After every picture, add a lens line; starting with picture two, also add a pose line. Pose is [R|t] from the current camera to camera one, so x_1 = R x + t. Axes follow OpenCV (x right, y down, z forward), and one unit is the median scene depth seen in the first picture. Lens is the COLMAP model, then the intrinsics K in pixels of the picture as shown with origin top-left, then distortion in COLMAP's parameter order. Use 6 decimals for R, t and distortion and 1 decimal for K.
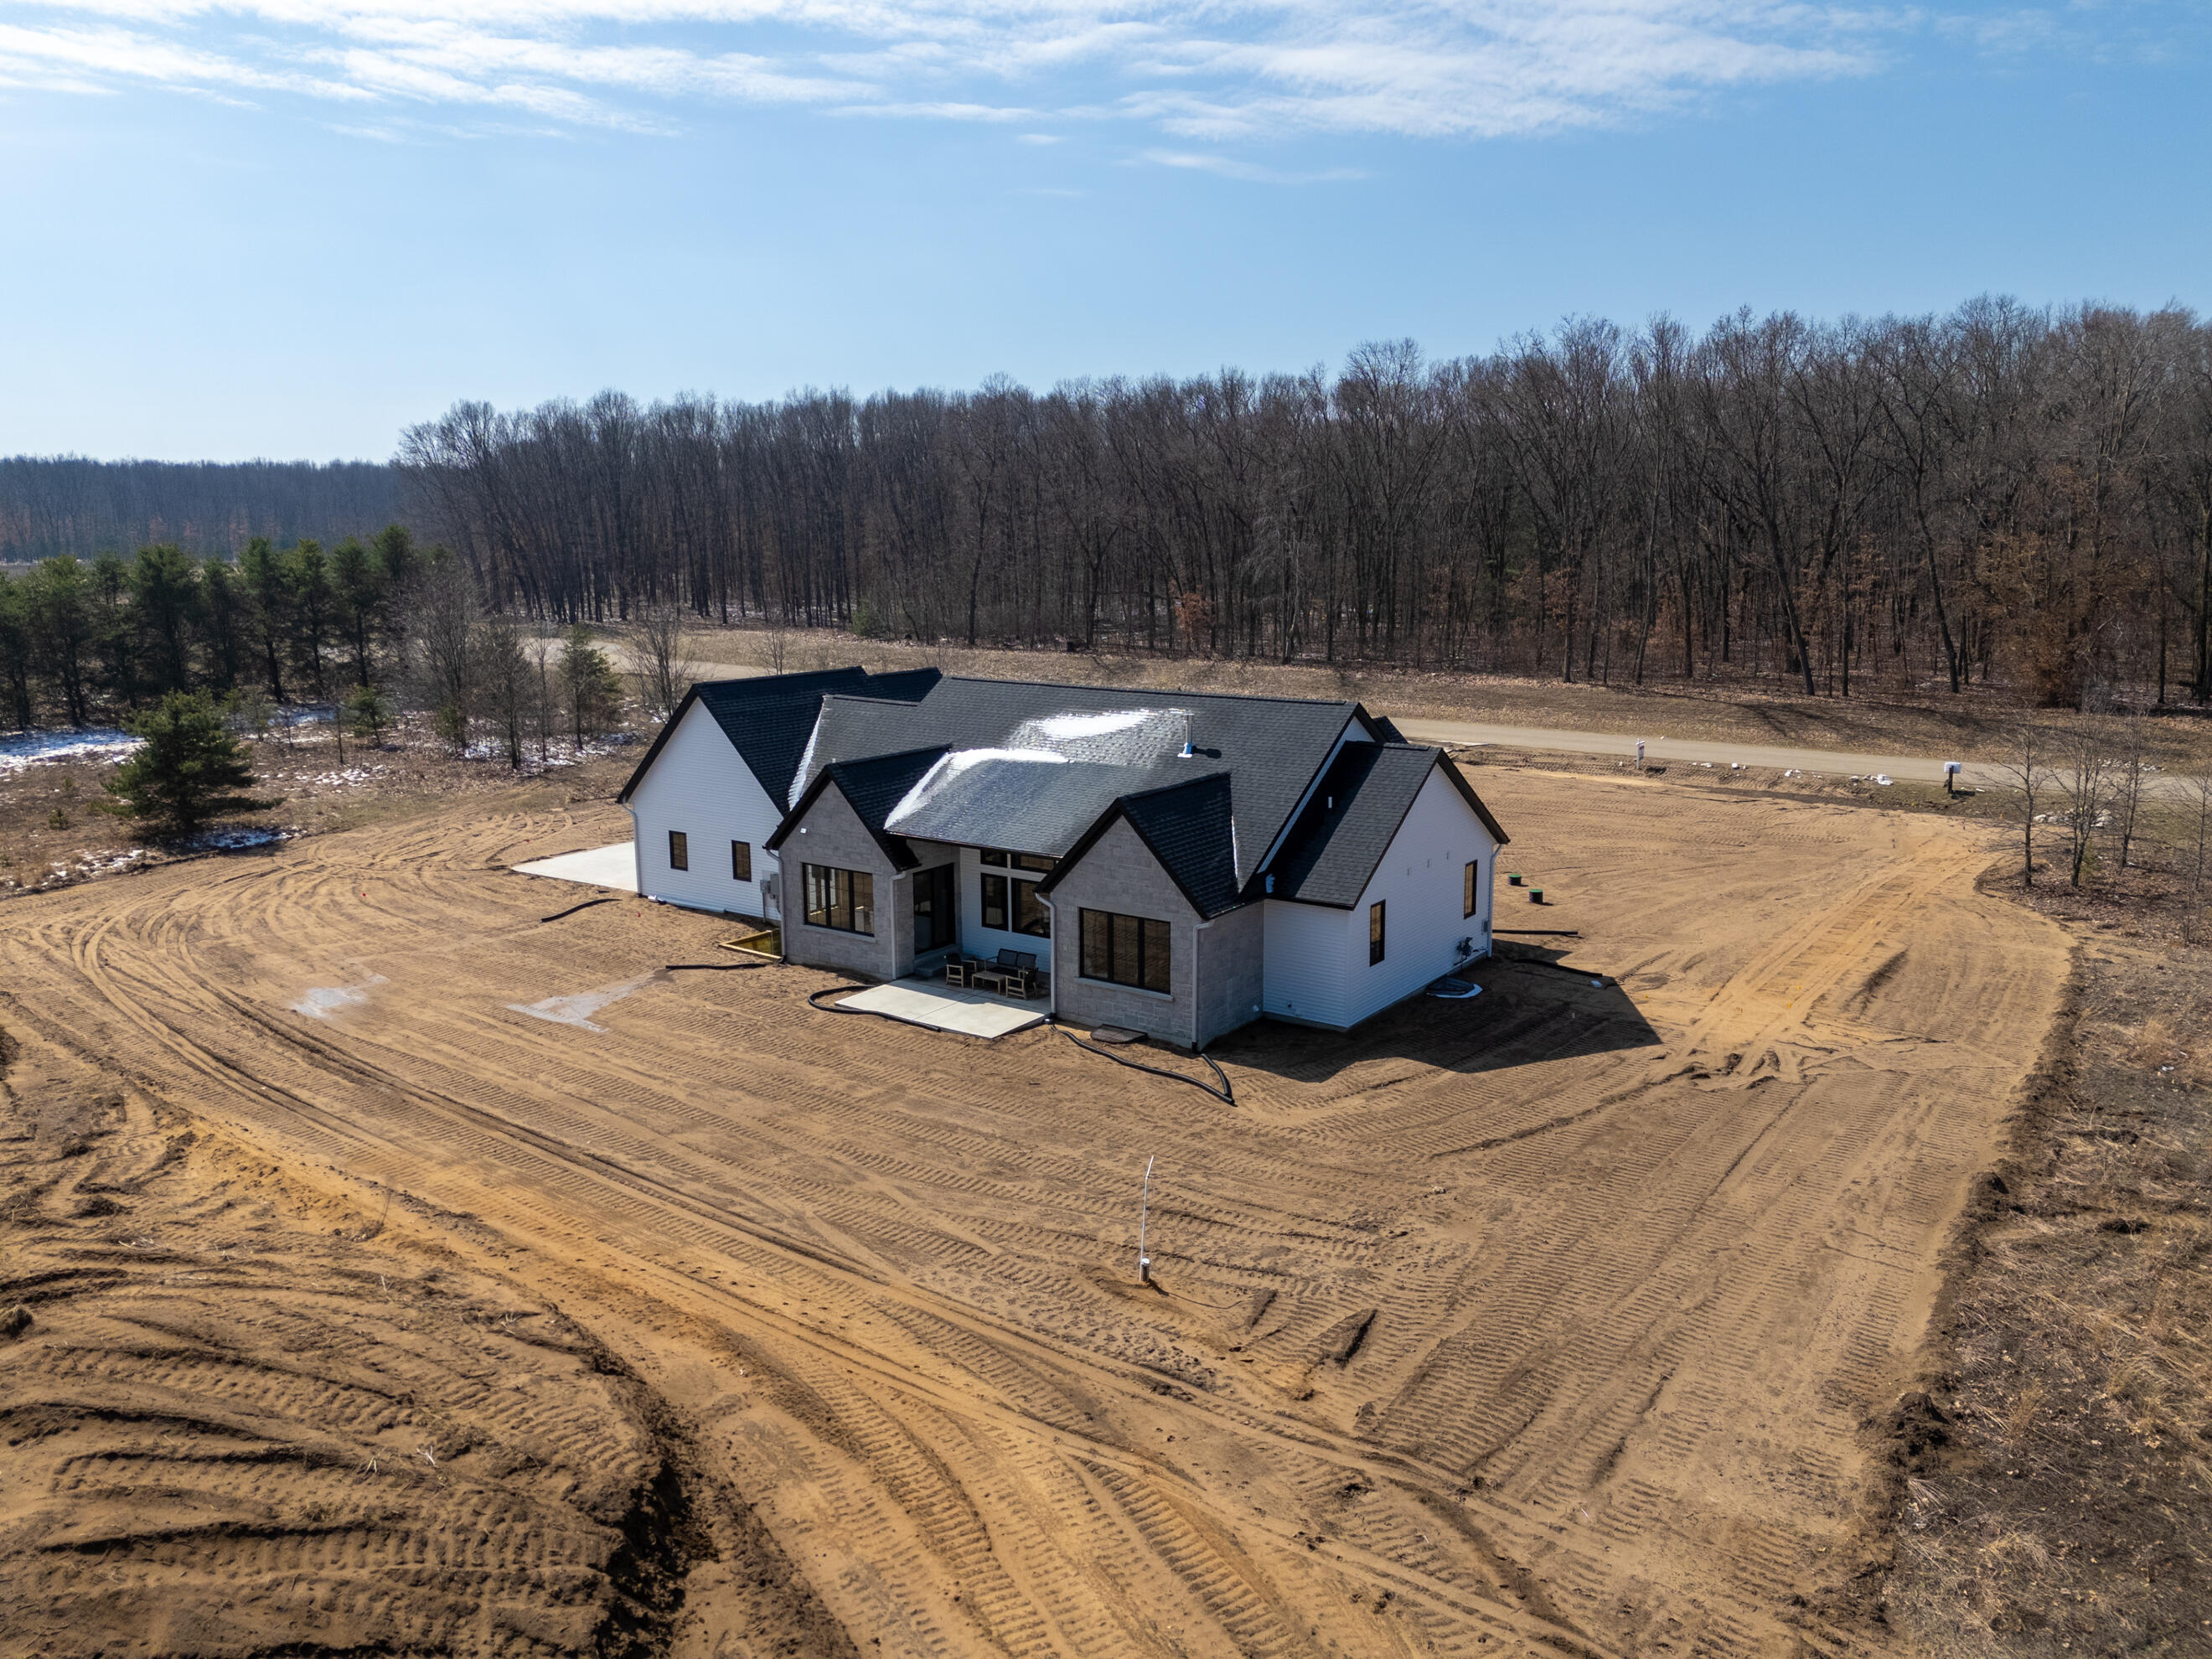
lens RADIAL K [[1621.4, 0, 1108.4], [0, 1621.4, 835.0], [0, 0, 1]] dist [0.071761, -0.069156]
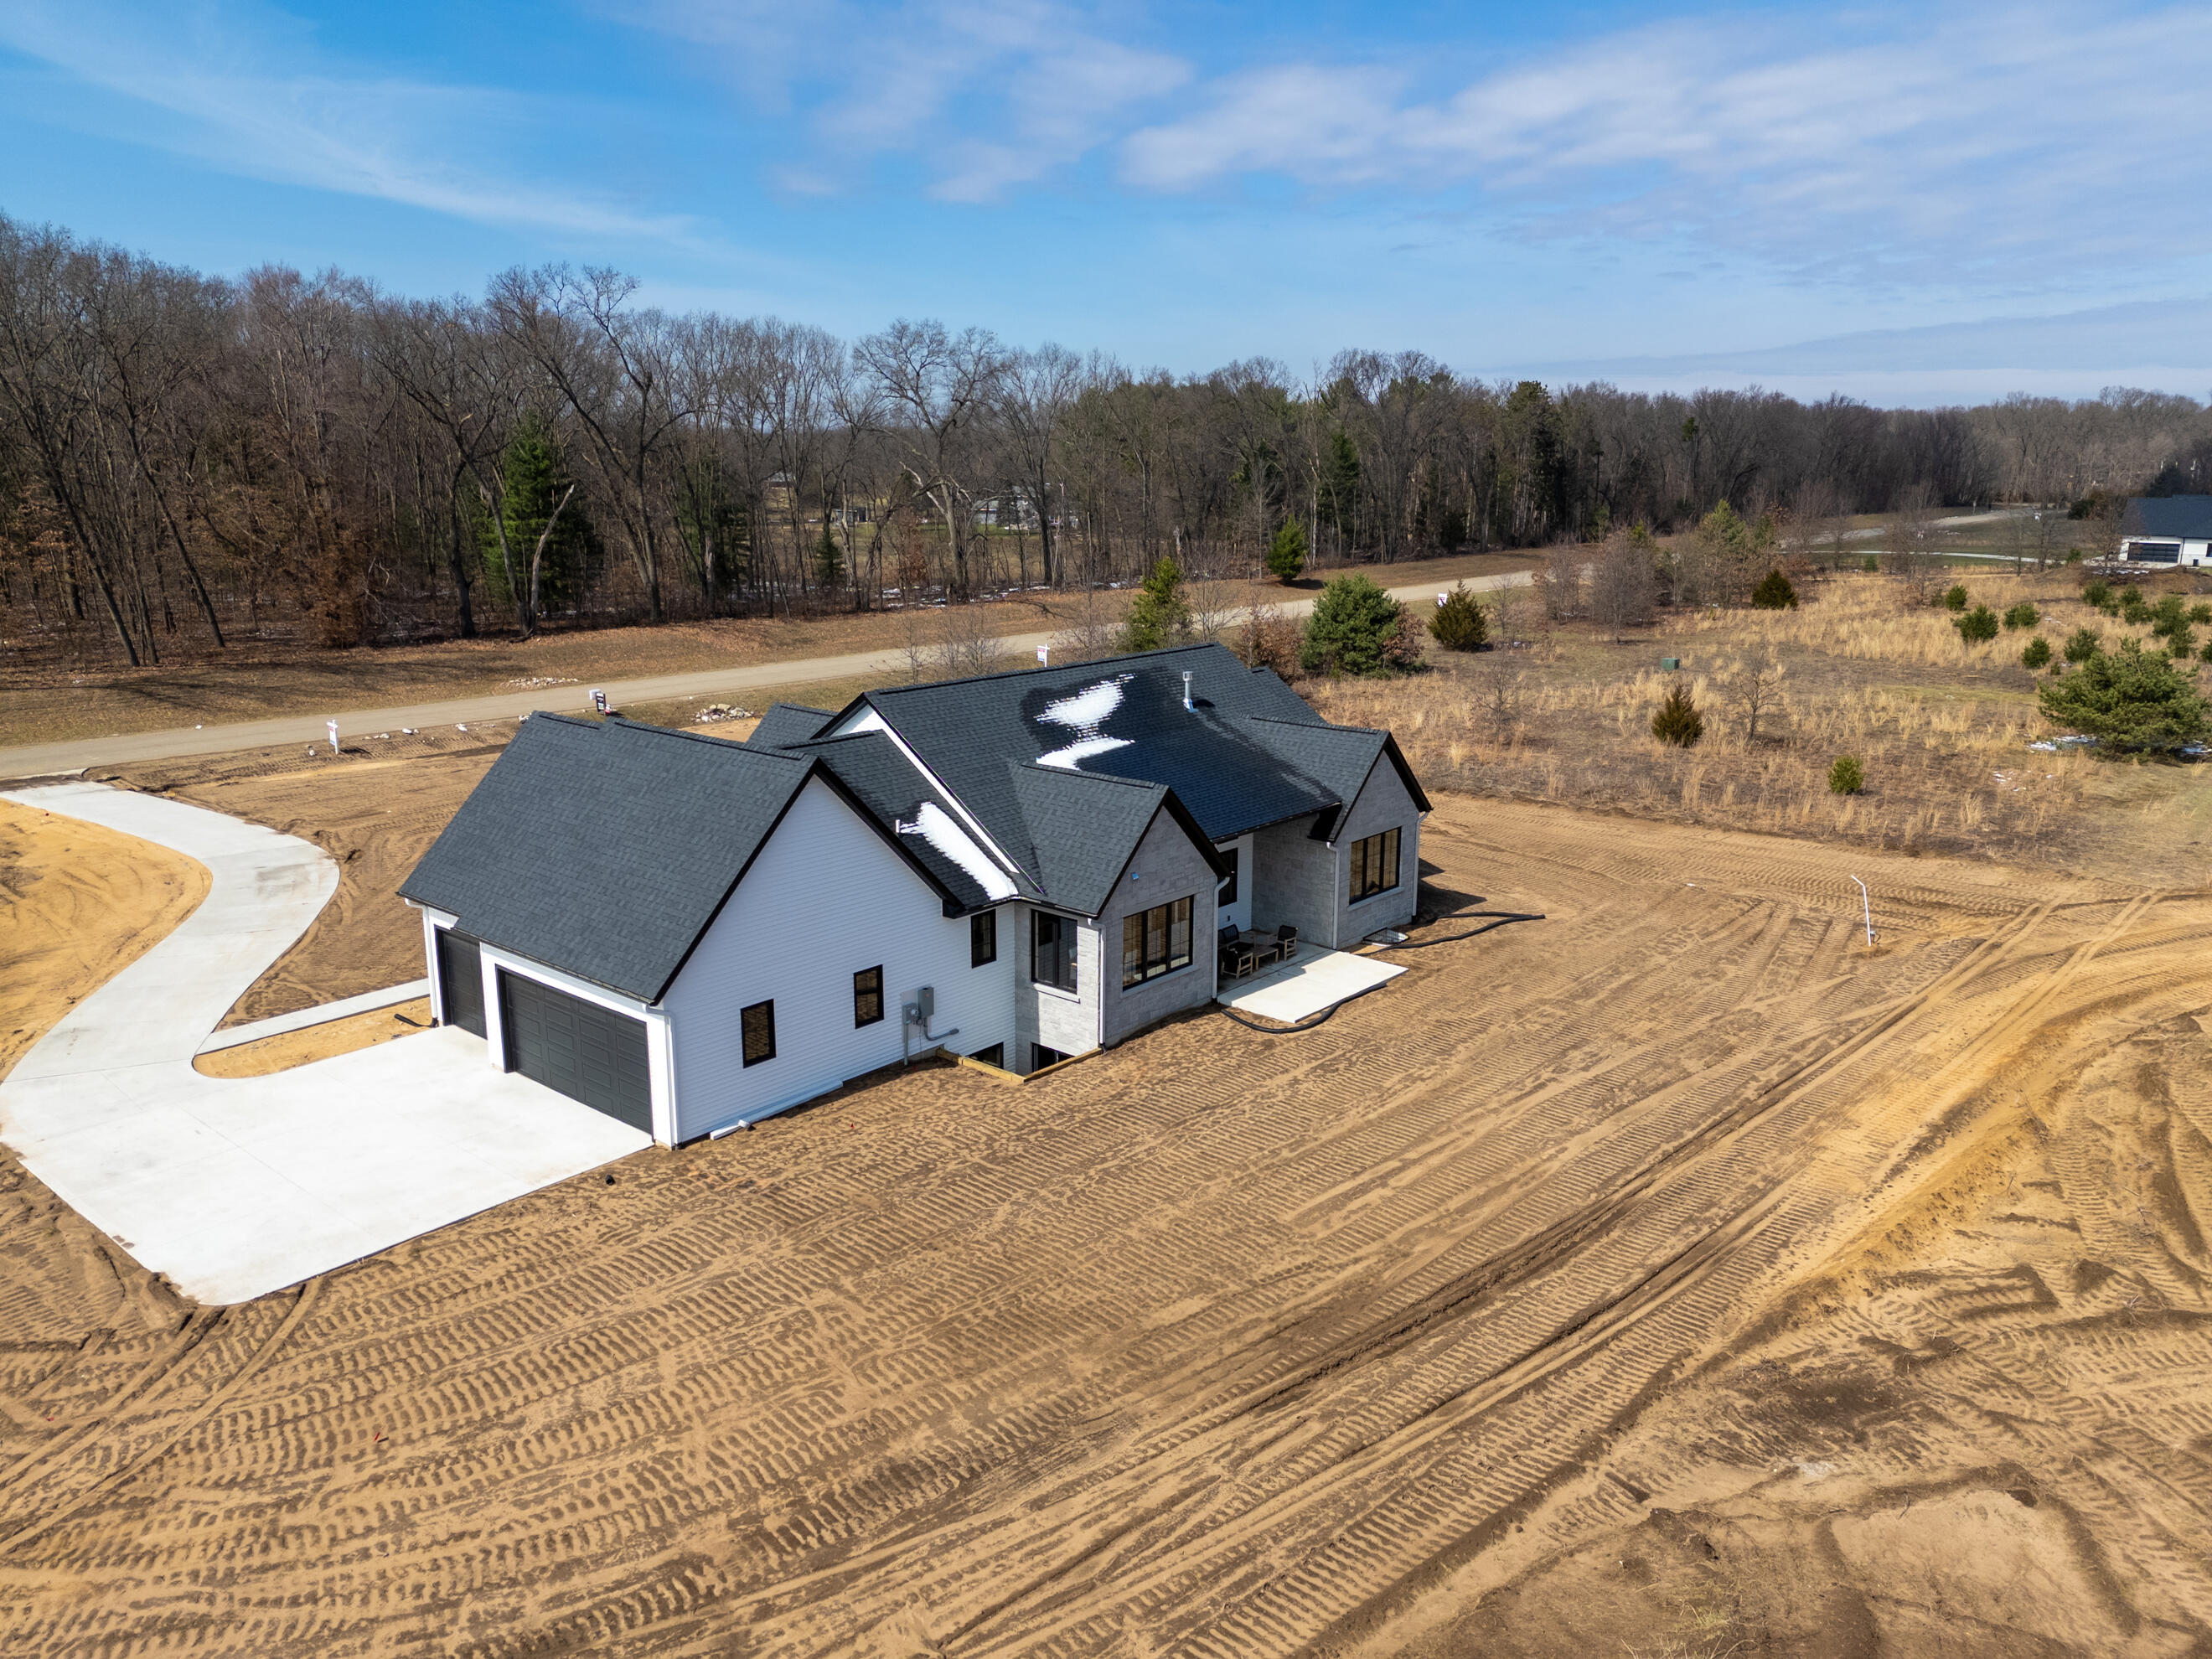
lens RADIAL K [[1621.4, 0, 1112.5], [0, 1621.4, 825.3], [0, 0, 1]] dist [0.071761, -0.069156]
pose [[0.094416, -0.221992, 0.970466, -1.247528], [0.190798, 0.960785, 0.201215, -0.248072], [-0.977078, 0.166166, 0.133069, 1.141817]]
